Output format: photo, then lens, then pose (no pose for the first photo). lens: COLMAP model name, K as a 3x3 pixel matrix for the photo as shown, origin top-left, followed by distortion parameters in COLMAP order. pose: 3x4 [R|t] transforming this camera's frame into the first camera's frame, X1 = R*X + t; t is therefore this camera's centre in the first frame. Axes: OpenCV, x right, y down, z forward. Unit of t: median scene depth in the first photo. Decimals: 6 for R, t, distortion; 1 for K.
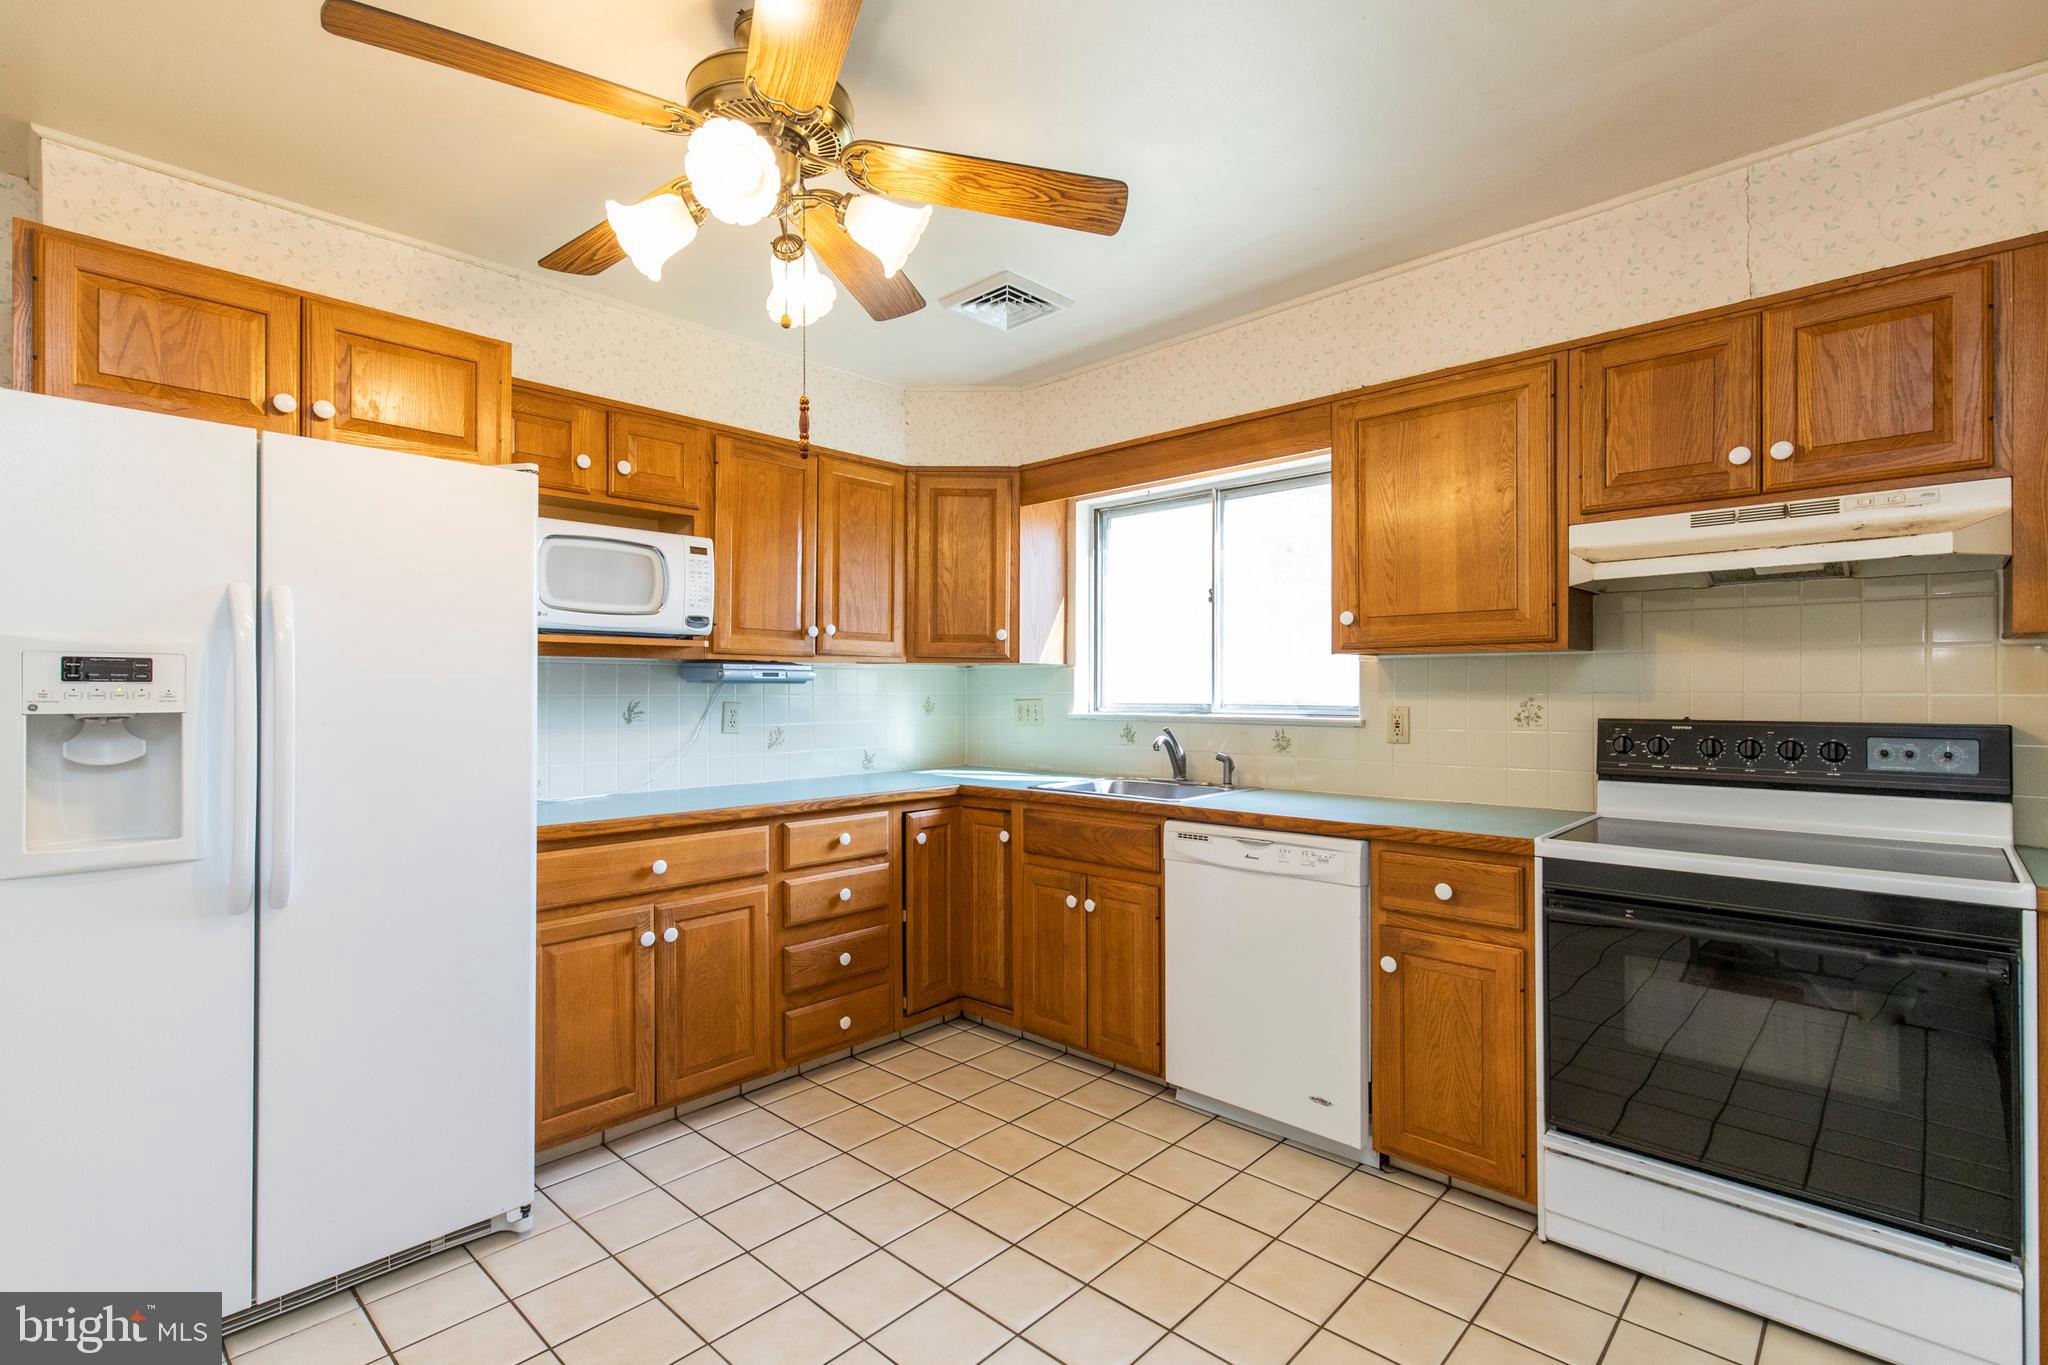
lens RADIAL K [[948.3, 0, 1020.8], [0, 948.3, 685.1], [0, 0, 1]] dist [0.007350, -0.000214]
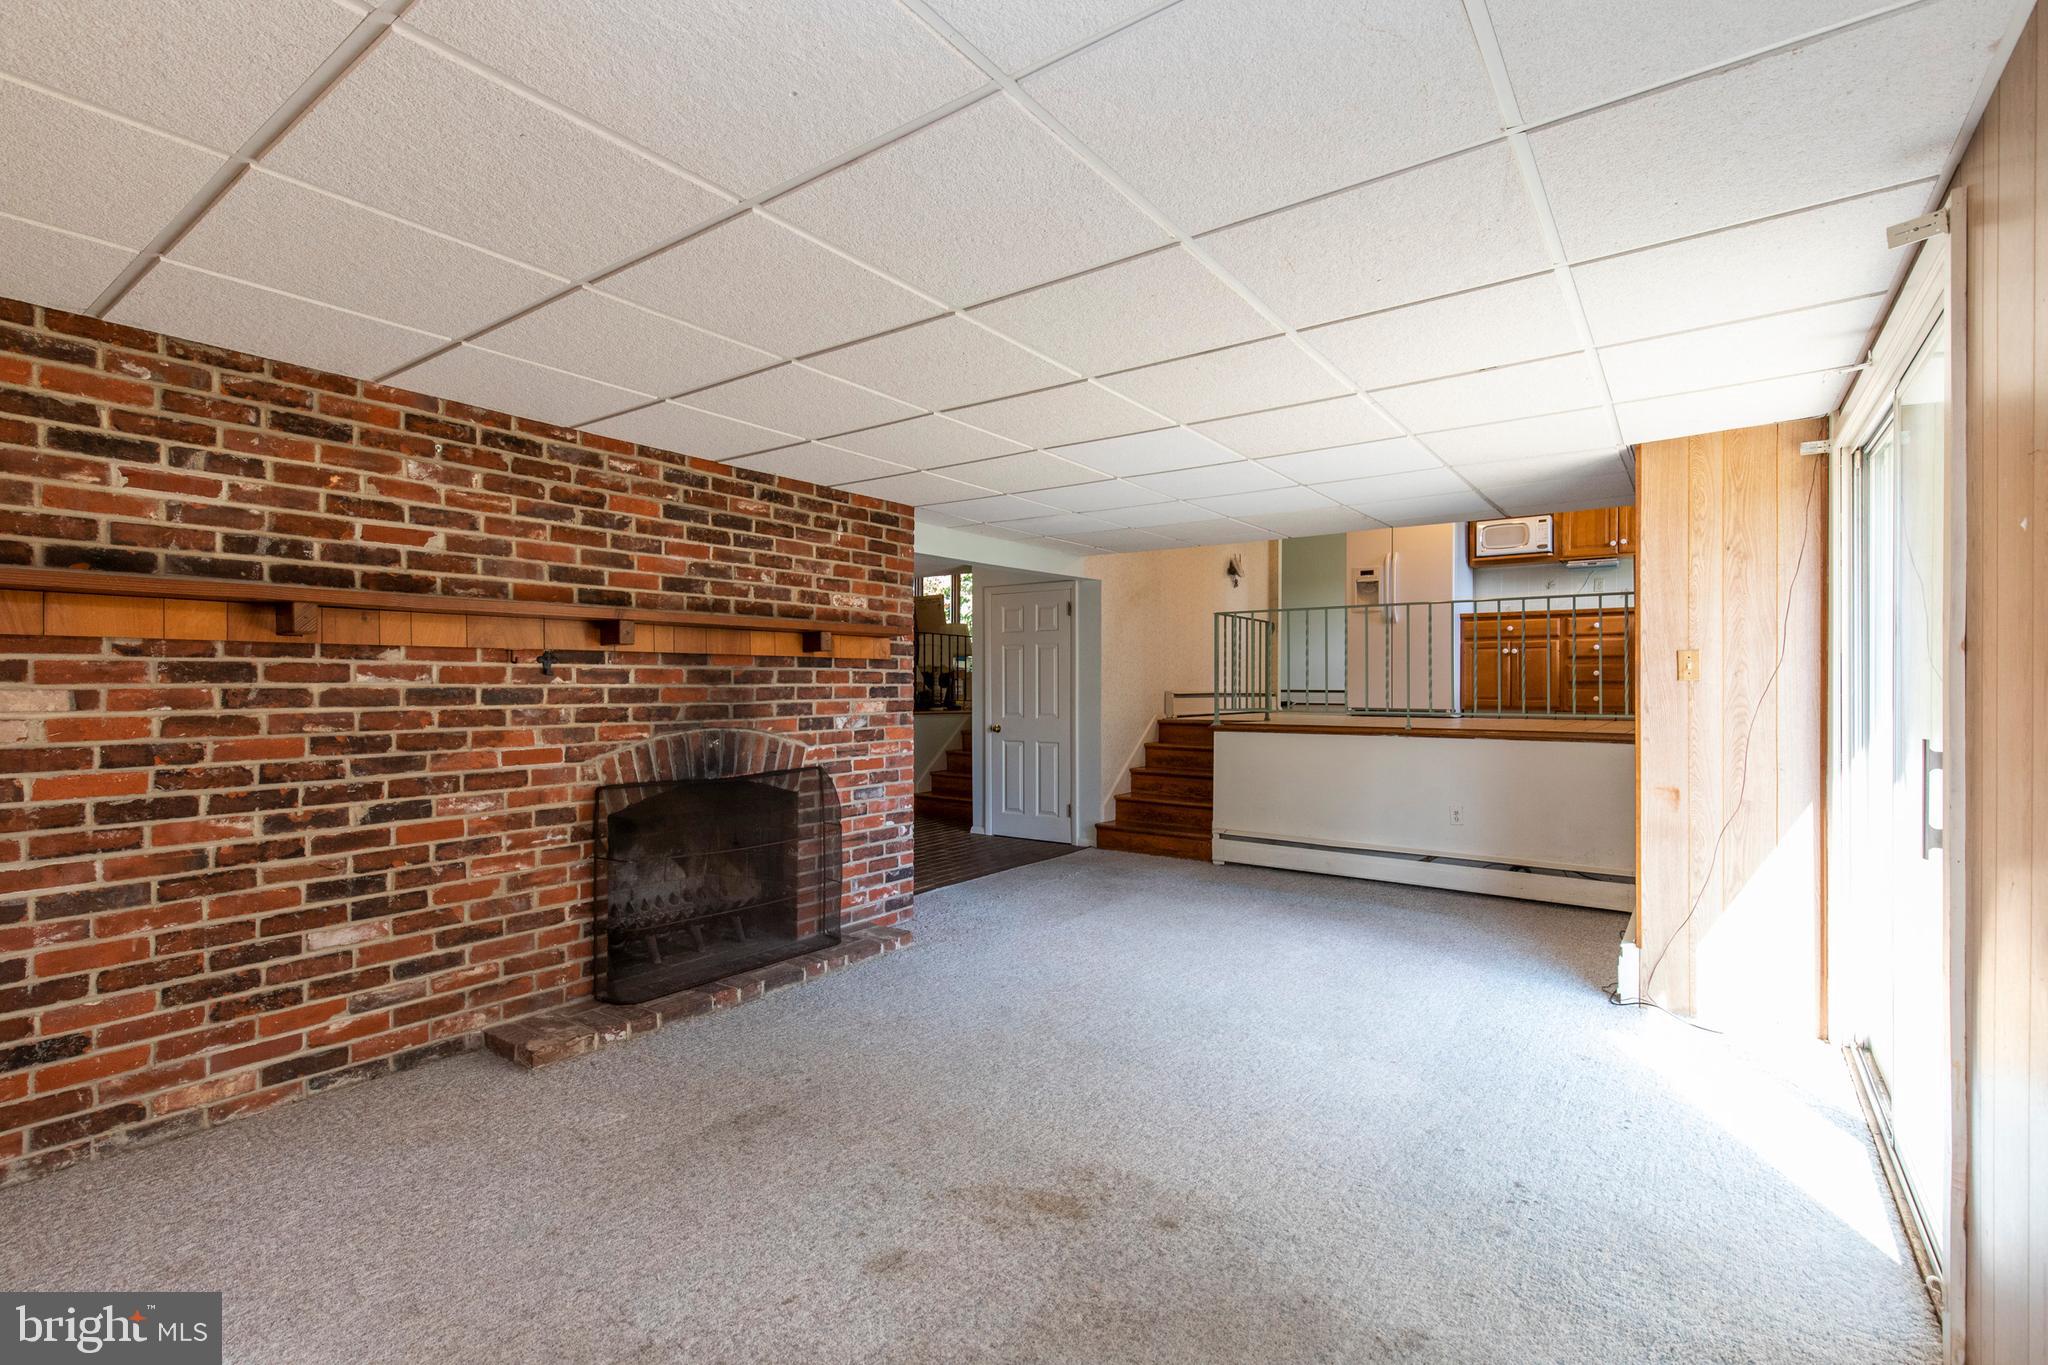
lens RADIAL K [[935.6, 0, 1021.6], [0, 935.6, 684.2], [0, 0, 1]] dist [0.011979, 0.000003]
pose [[0.129738, -0.002559, -0.991545, 2.328550], [0.001376, 0.999996, -0.002401, 0.362914], [0.991547, -0.001053, 0.129741, -0.919160]]
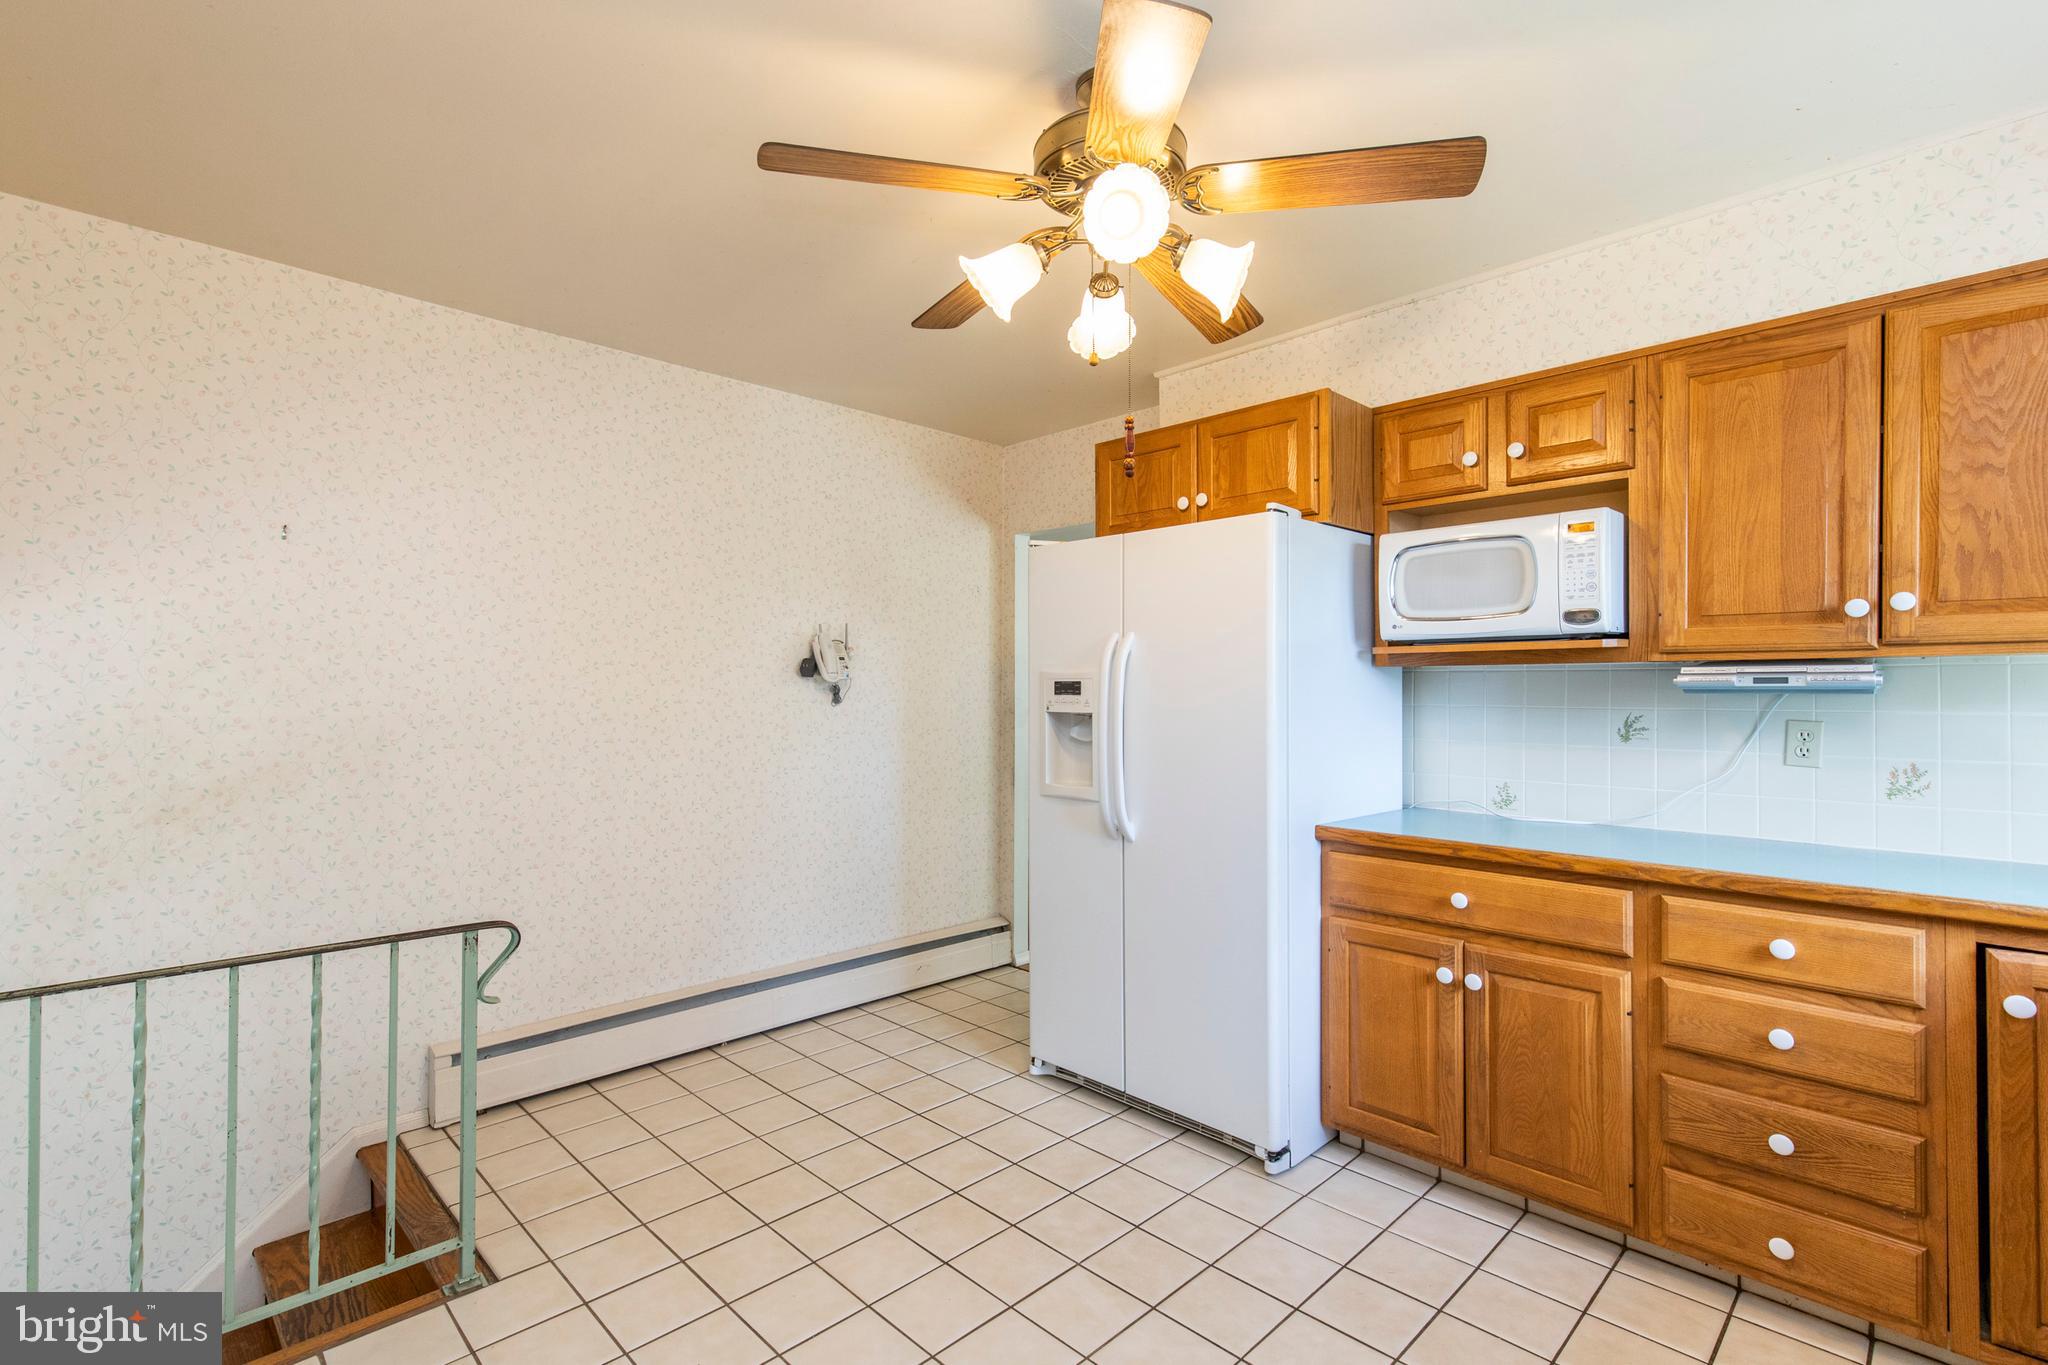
lens RADIAL K [[948.3, 0, 1020.8], [0, 948.3, 685.1], [0, 0, 1]] dist [0.007350, -0.000214]
pose [[-0.048235, -0.003295, -0.998831, 0.514707], [0.004764, 0.999982, -0.003529, -0.009764], [0.998825, -0.004929, -0.048218, 0.610406]]
